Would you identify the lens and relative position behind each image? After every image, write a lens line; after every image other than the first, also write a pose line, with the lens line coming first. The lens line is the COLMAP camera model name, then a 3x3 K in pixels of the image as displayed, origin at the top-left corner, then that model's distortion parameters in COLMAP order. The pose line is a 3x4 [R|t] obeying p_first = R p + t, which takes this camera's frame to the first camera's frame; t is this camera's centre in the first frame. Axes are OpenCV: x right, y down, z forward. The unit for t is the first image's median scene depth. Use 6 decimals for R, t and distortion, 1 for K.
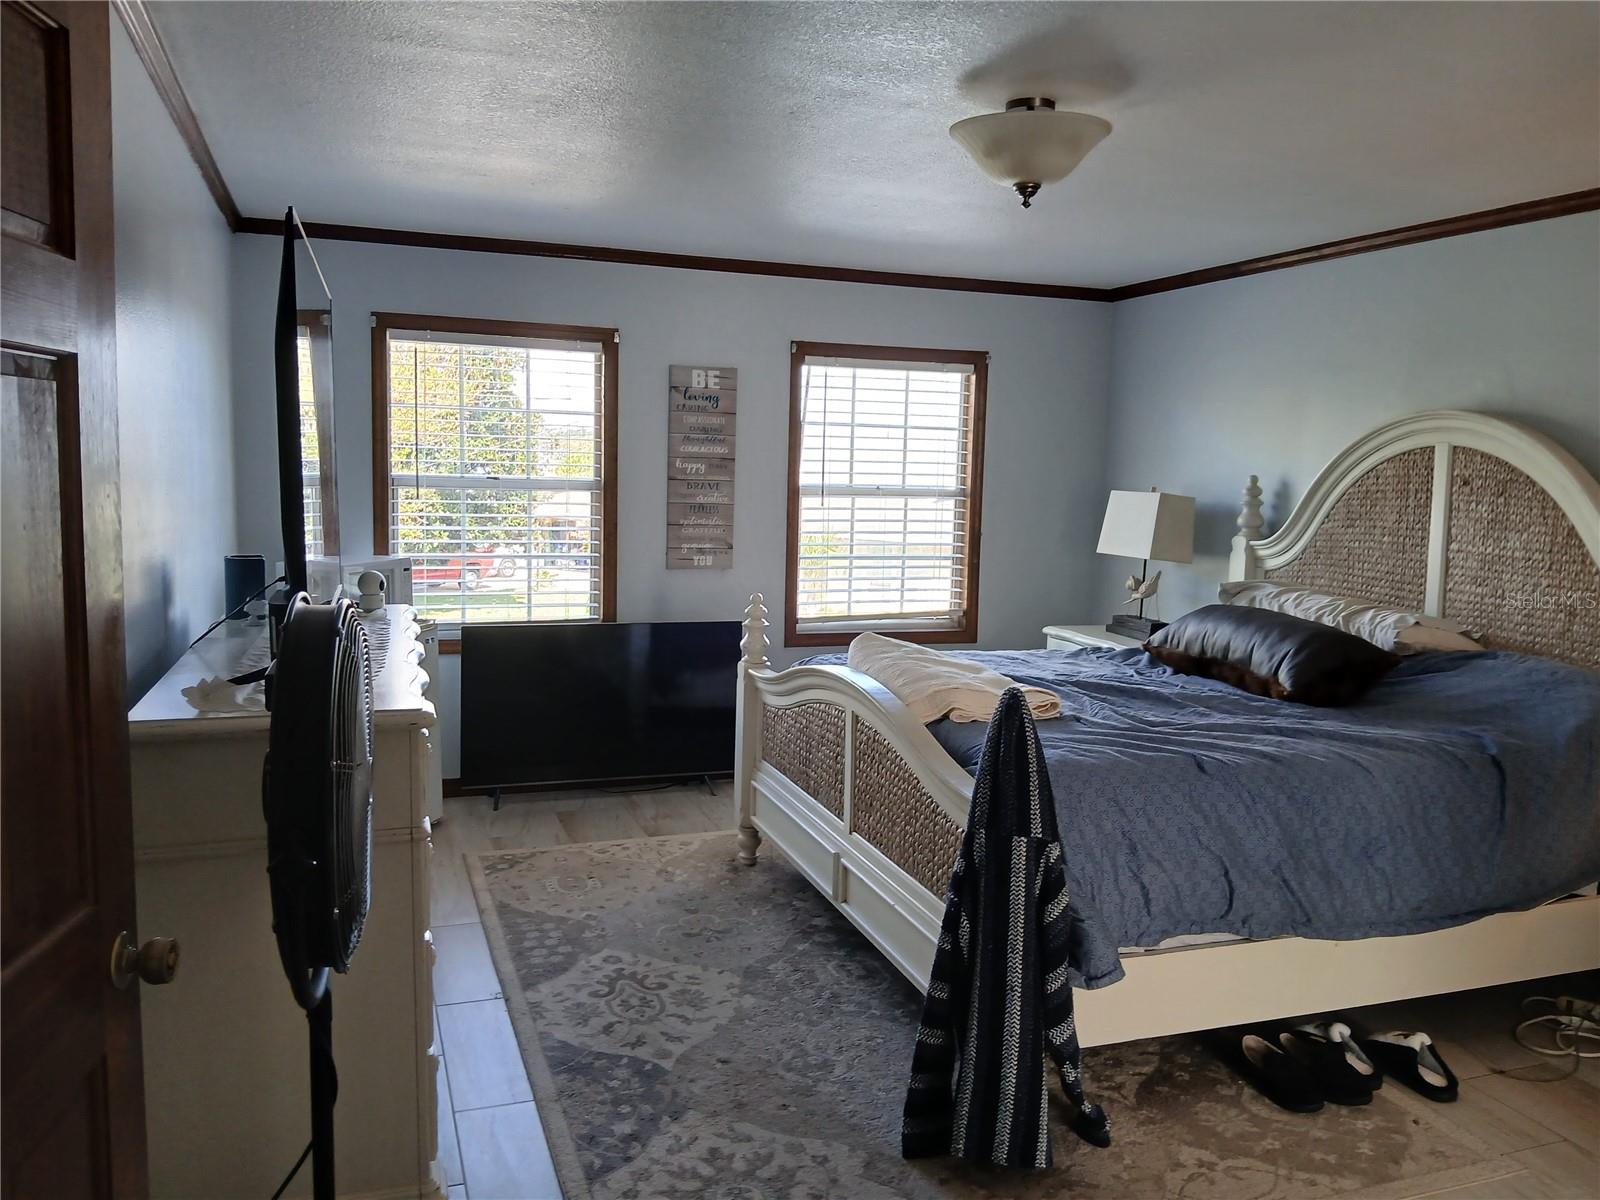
lens RADIAL K [[1276.0, 0, 834.8], [0, 1276.0, 603.1], [0, 0, 1]] dist [0.034046, -0.066503]
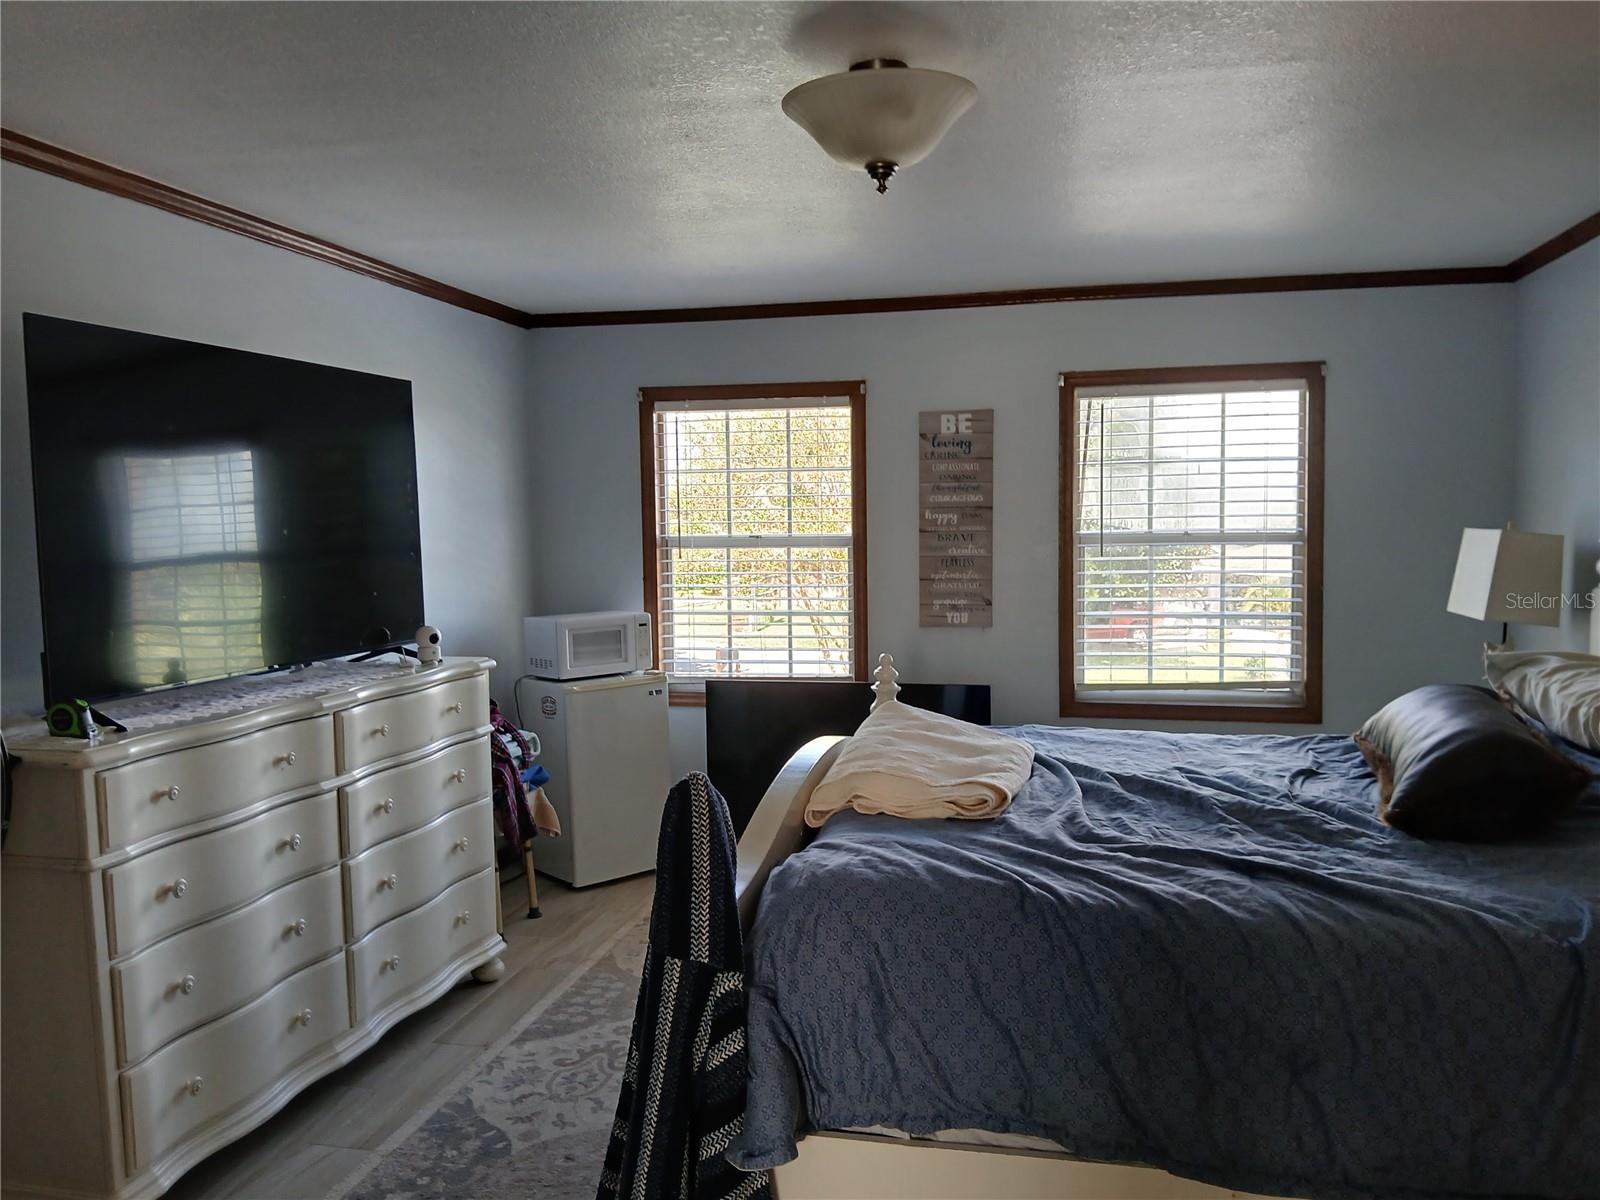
lens RADIAL K [[1276.0, 0, 800.5], [0, 1276.0, 598.5], [0, 0, 1]] dist [0.034046, -0.066503]
pose [[0.836423, -0.004180, -0.548069, 0.312190], [-0.021885, 0.998919, -0.041018, -0.007121], [0.547648, 0.046303, 0.835427, 0.165014]]
